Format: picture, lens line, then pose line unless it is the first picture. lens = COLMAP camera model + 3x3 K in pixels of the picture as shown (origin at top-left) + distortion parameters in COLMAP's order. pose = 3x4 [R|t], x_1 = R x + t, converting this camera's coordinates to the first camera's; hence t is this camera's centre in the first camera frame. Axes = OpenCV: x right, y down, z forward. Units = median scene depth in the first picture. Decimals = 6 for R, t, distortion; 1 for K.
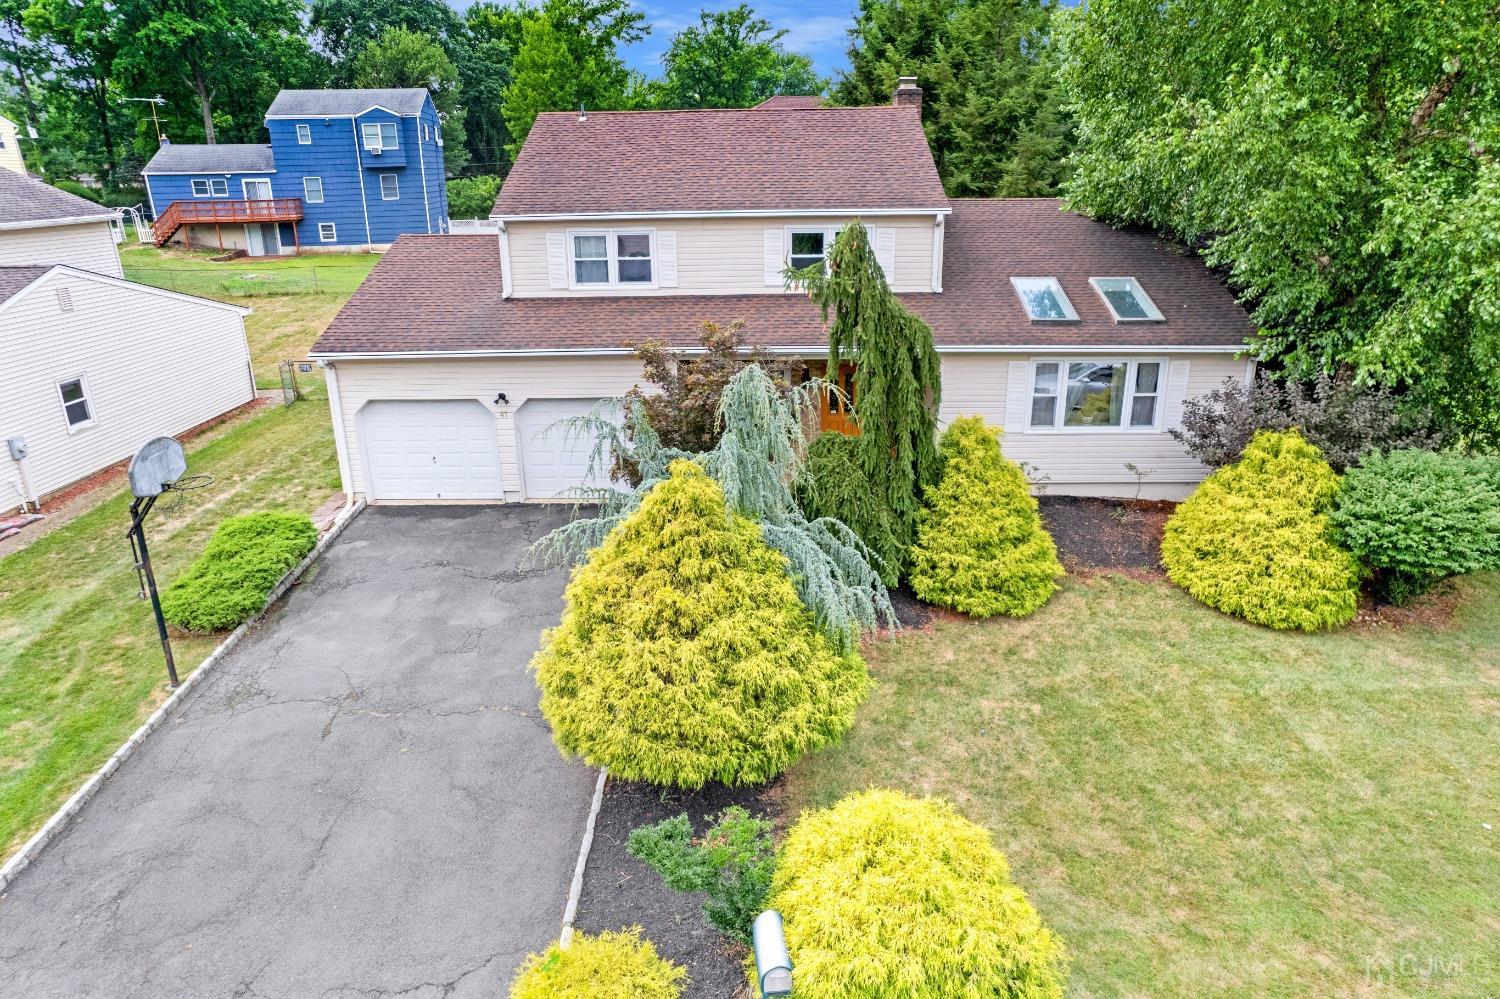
lens RADIAL K [[964.0, 0, 750.1], [0, 964.0, 513.0], [0, 0, 1]] dist [-0.068964, 0.078260]
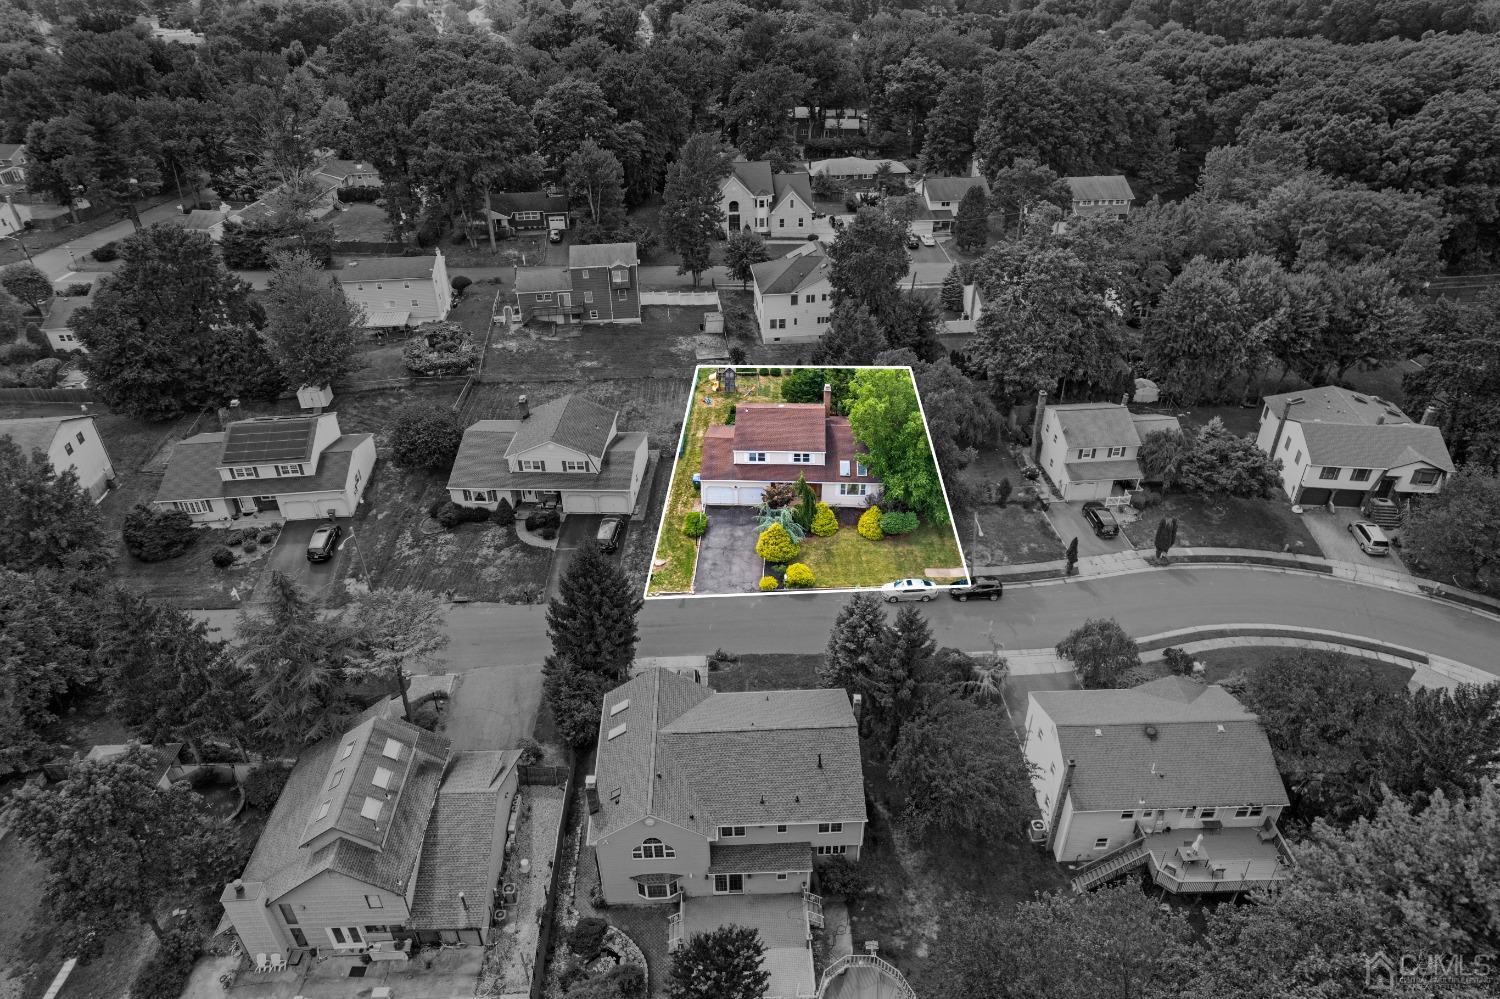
lens RADIAL K [[964.0, 0, 750.1], [0, 964.0, 513.0], [0, 0, 1]] dist [-0.068964, 0.078260]
pose [[0.999441, 0.021298, -0.025758, -0.047857], [-0.014773, 0.972801, 0.231172, -1.143767], [0.029981, -0.230663, 0.972572, -3.910337]]
